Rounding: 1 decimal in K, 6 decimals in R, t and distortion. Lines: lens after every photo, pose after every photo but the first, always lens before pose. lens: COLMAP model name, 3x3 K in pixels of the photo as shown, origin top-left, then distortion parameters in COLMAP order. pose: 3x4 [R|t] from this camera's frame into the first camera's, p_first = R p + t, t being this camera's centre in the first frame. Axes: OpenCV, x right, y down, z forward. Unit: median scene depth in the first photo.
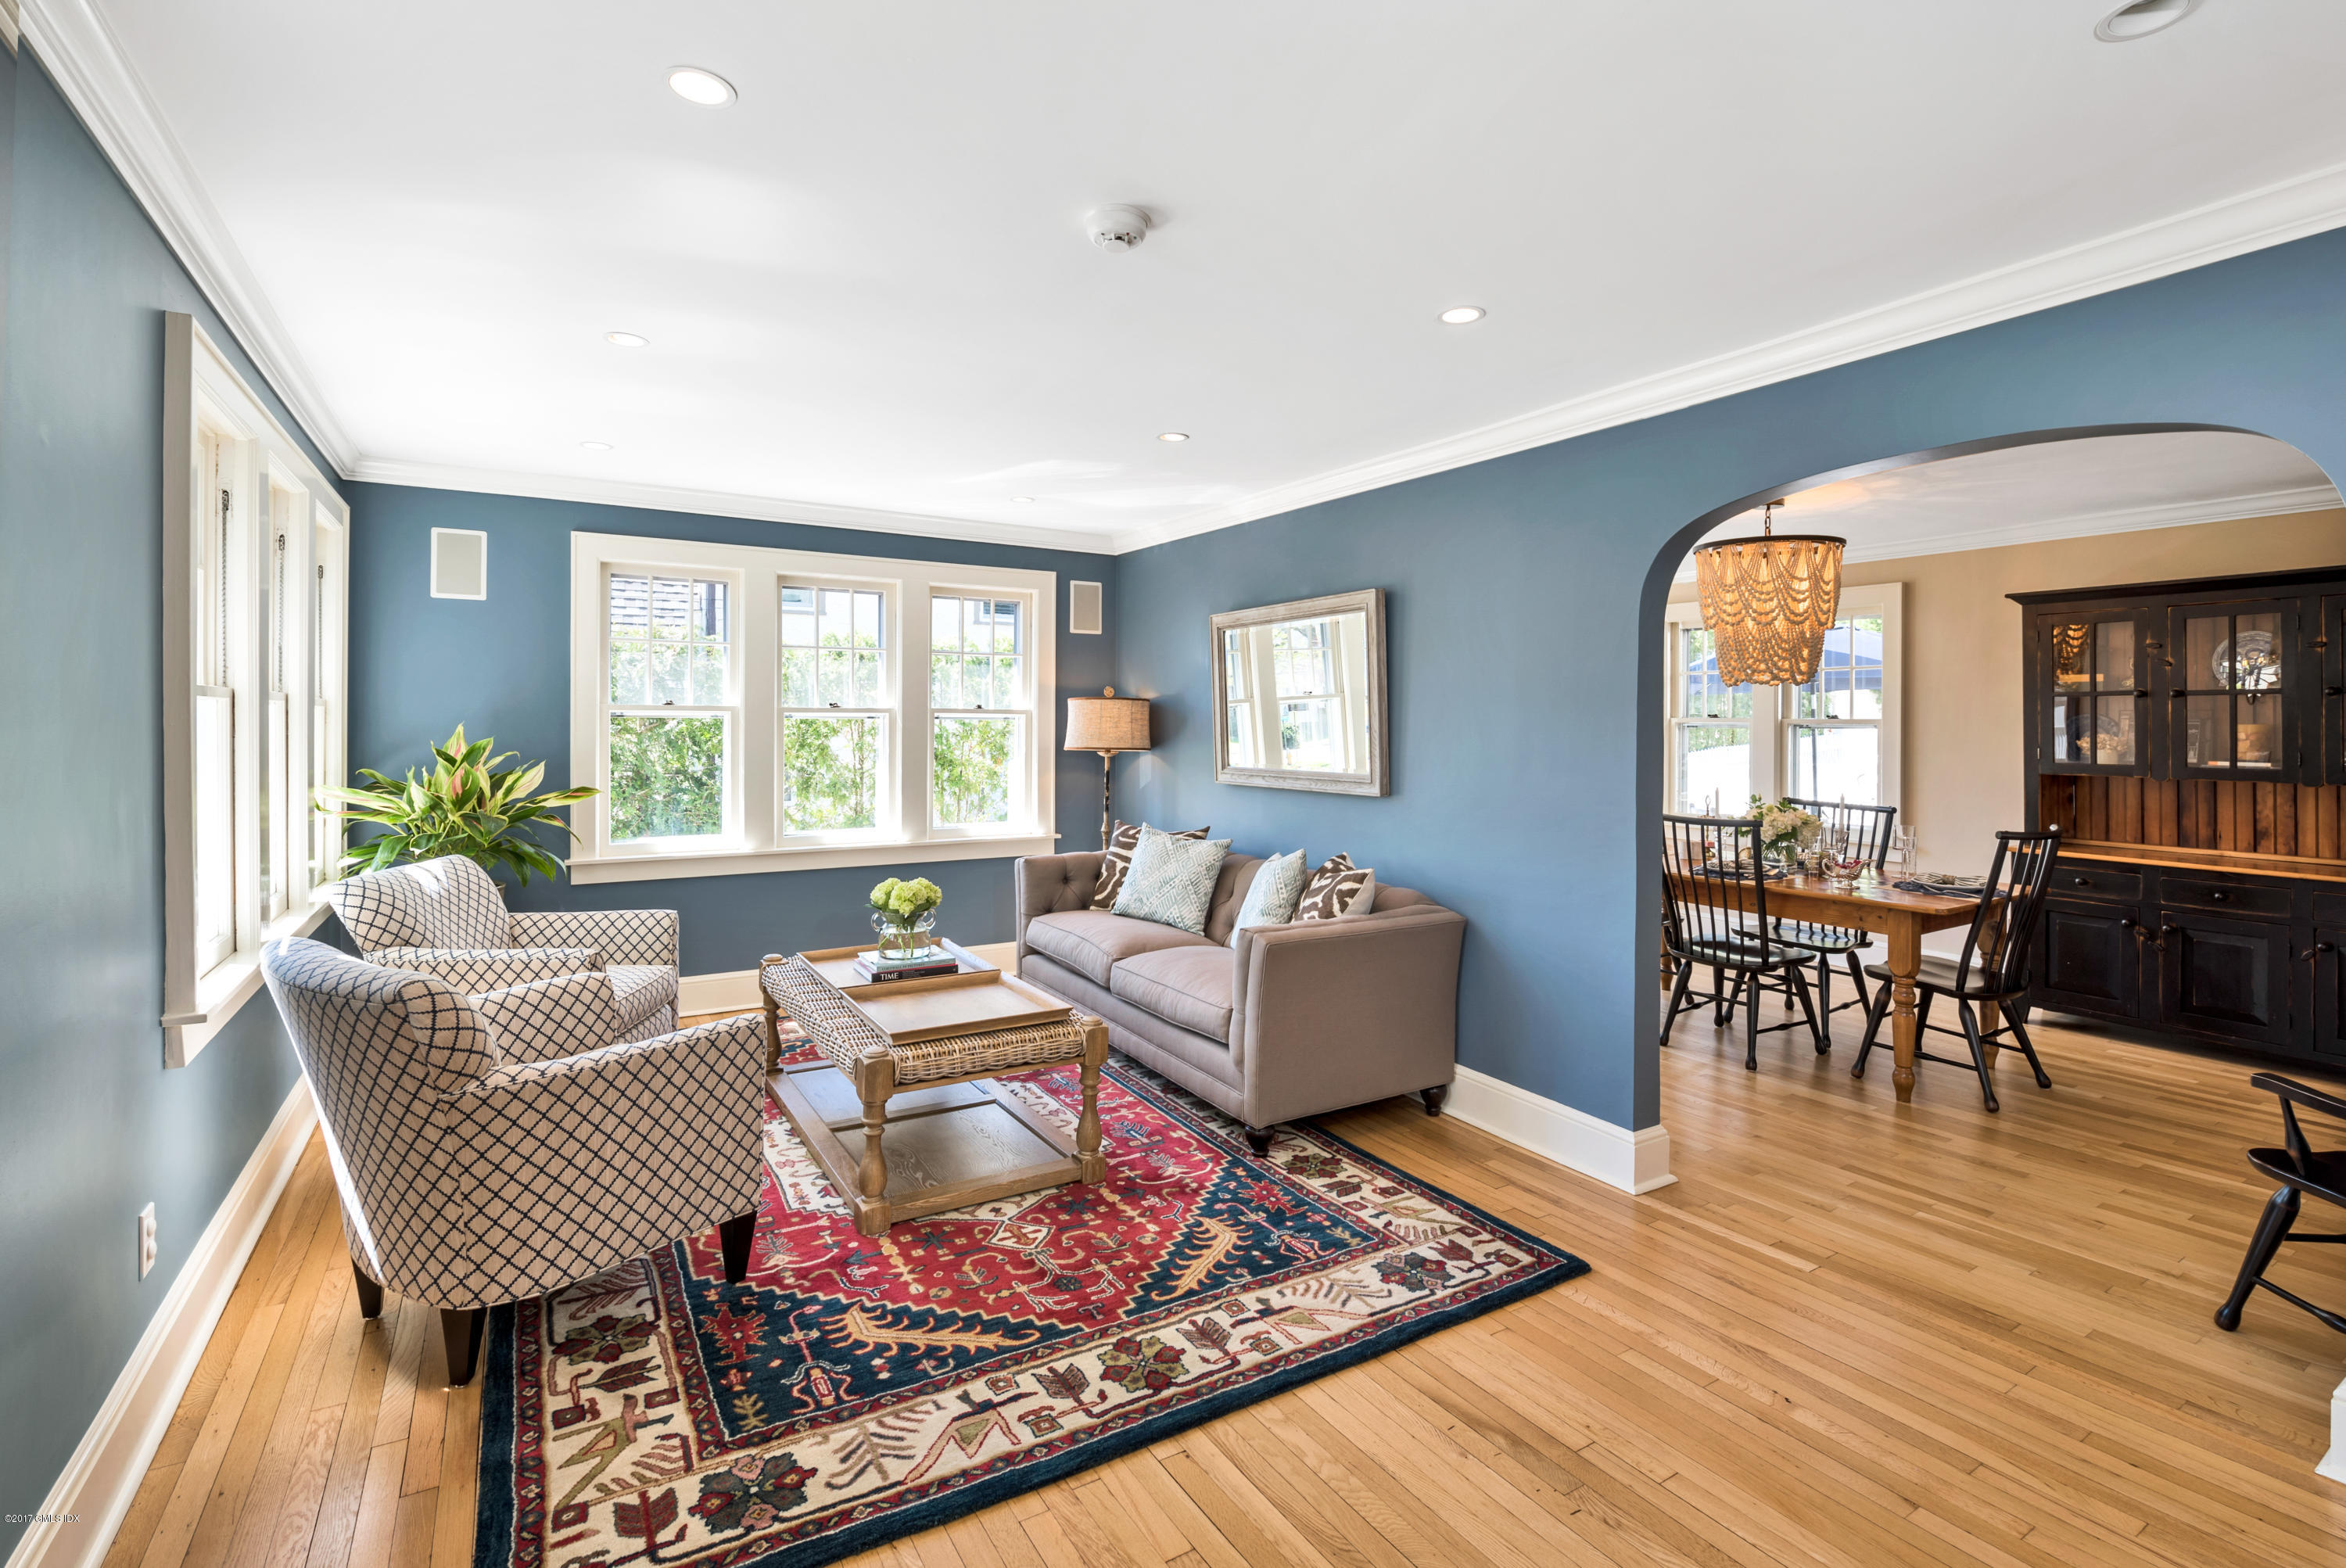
lens RADIAL K [[1089.4, 0, 1166.9], [0, 1089.4, 707.9], [0, 0, 1]] dist [0.000264, -0.000440]
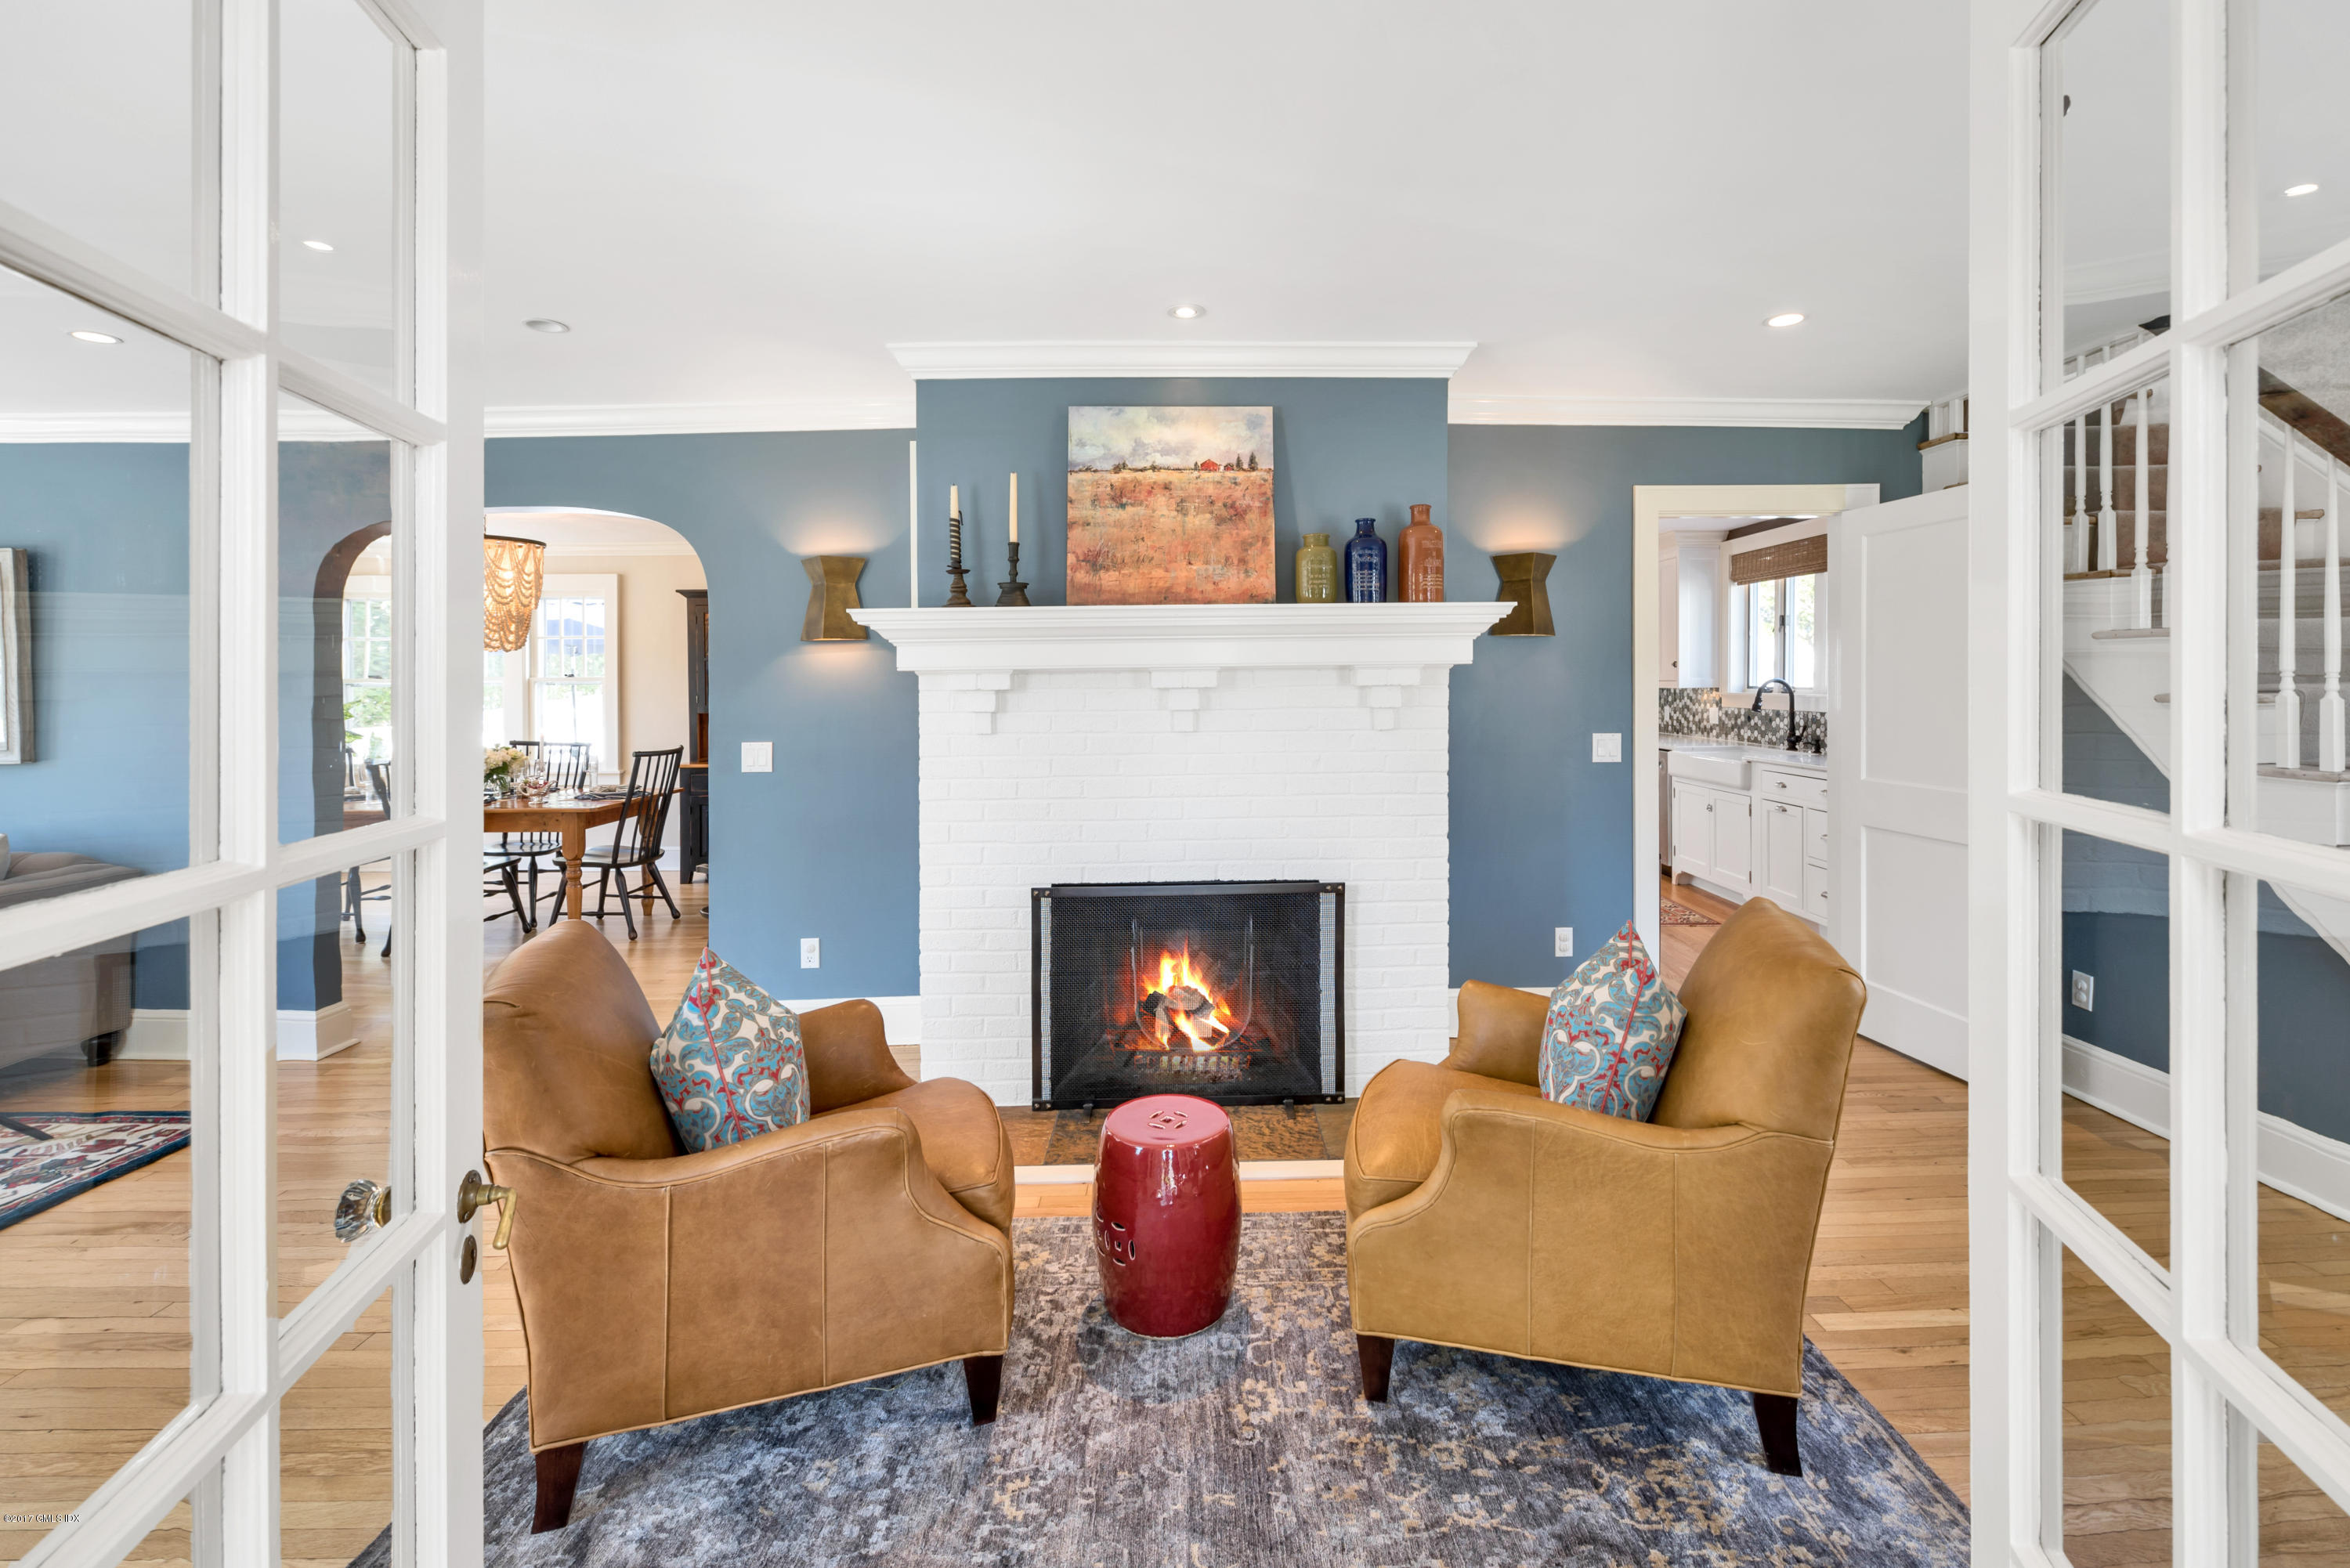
lens RADIAL K [[999.9, 0, 1178.2], [0, 999.9, 679.7], [0, 0, 1]] dist [-0.017576, 0.000111]
pose [[0.515348, -0.010591, 0.856916, -0.016437], [-0.000320, 0.999921, 0.012551, -0.003151], [-0.856981, -0.006743, 0.515304, -0.285221]]
